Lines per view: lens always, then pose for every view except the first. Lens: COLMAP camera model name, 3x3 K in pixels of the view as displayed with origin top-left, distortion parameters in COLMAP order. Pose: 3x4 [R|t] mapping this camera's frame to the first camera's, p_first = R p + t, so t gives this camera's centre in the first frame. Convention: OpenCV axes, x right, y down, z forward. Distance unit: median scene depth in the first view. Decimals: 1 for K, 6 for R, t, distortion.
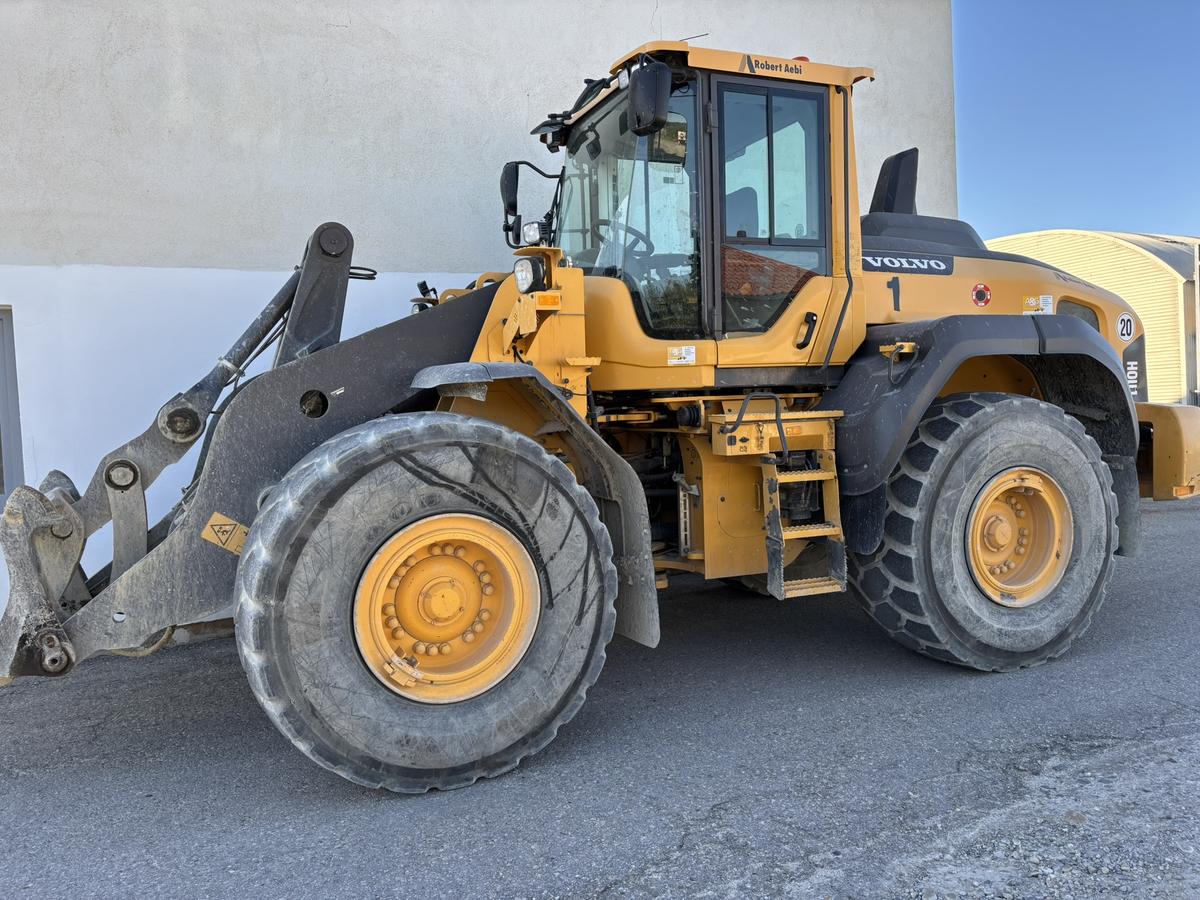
lens RADIAL K [[905.7, 0, 603.3], [0, 905.7, 438.0], [0, 0, 1]] dist [0.057798, -0.065530]
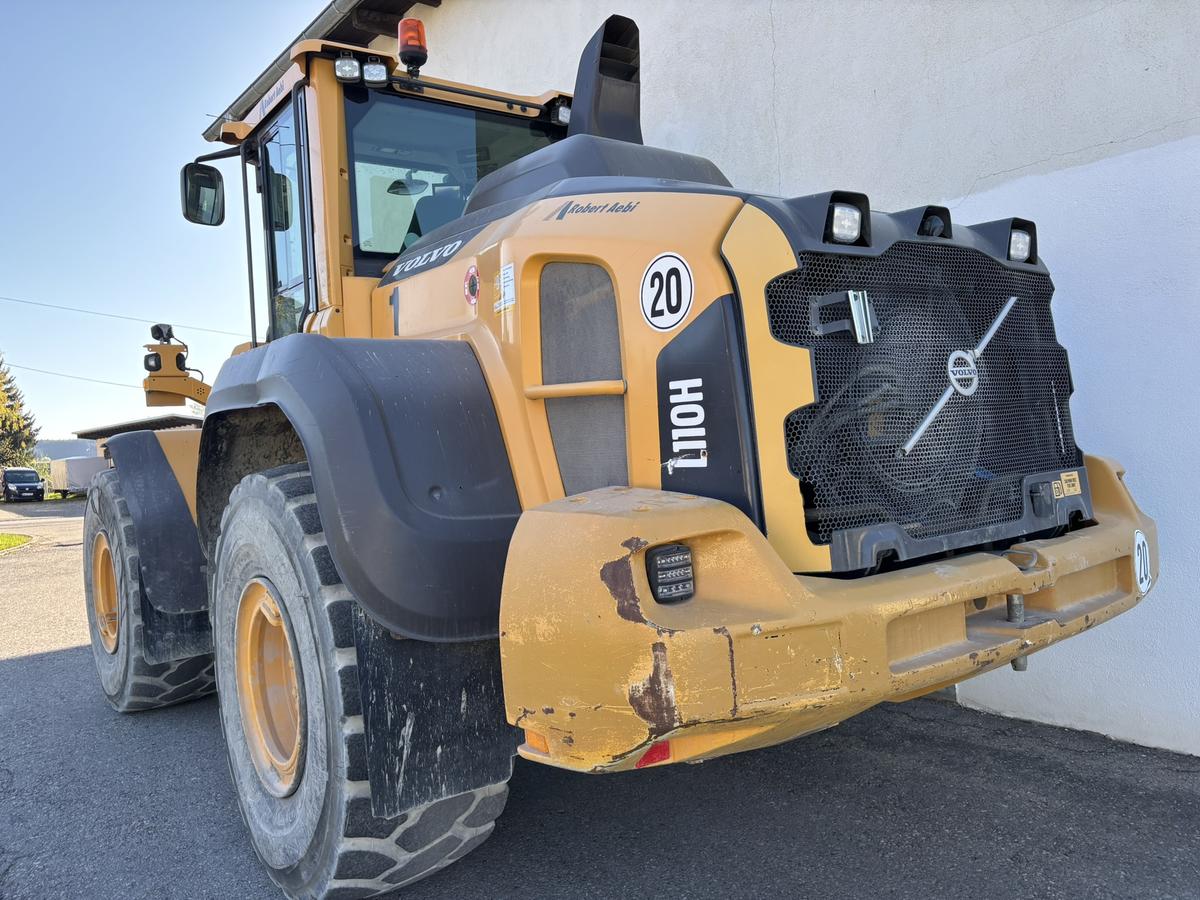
lens RADIAL K [[904.5, 0, 600.2], [0, 904.5, 432.9], [0, 0, 1]] dist [0.070515, -0.100418]
pose [[0.231525, 0.021079, -0.972601, 1.203061], [0.006657, 0.999707, 0.023251, -0.090686], [0.972806, -0.011858, 0.231317, 1.136074]]
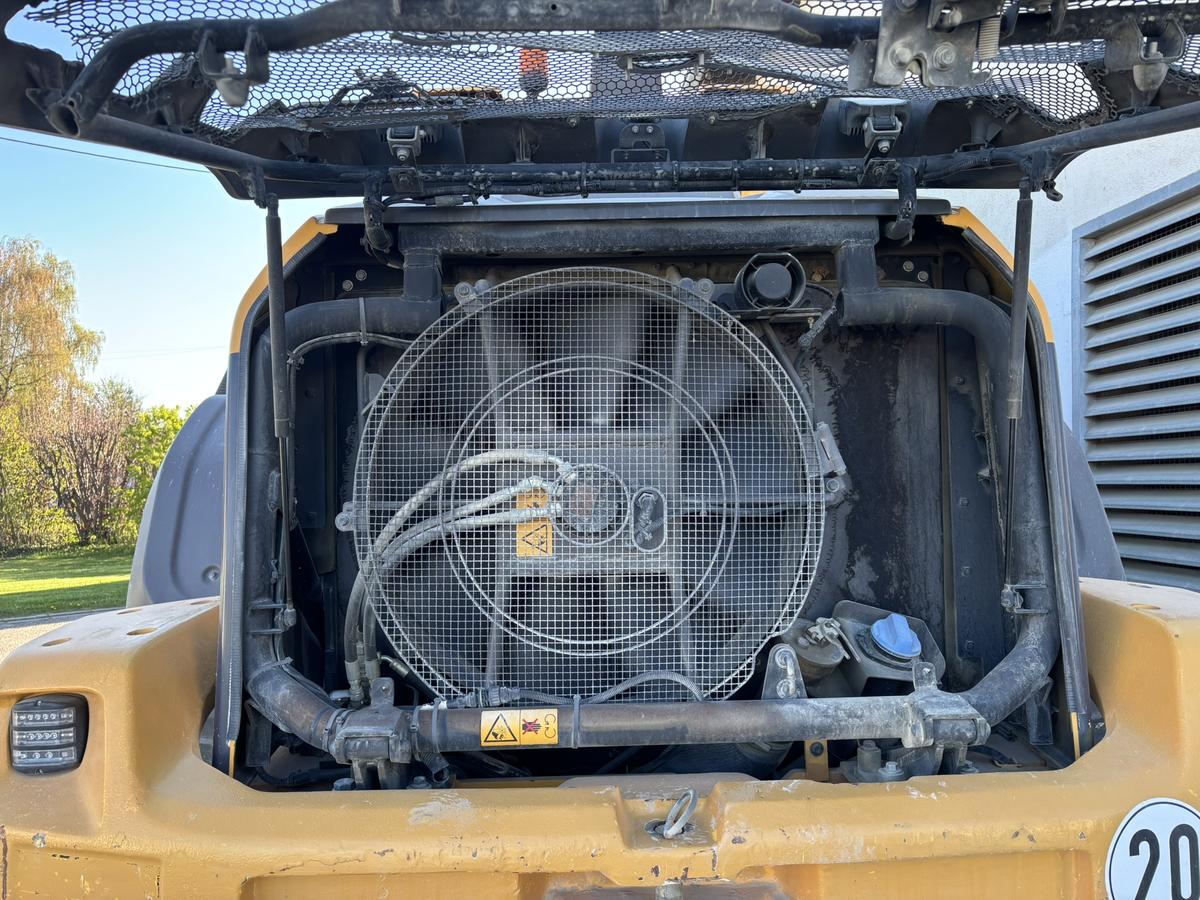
lens RADIAL K [[905.7, 0, 603.3], [0, 905.7, 438.0], [0, 0, 1]] dist [0.057798, -0.065530]
pose [[-0.387781, 0.009241, -0.921705, 1.025201], [-0.002676, 0.999934, 0.011151, -0.124080], [0.921748, 0.006790, -0.387731, 1.568957]]
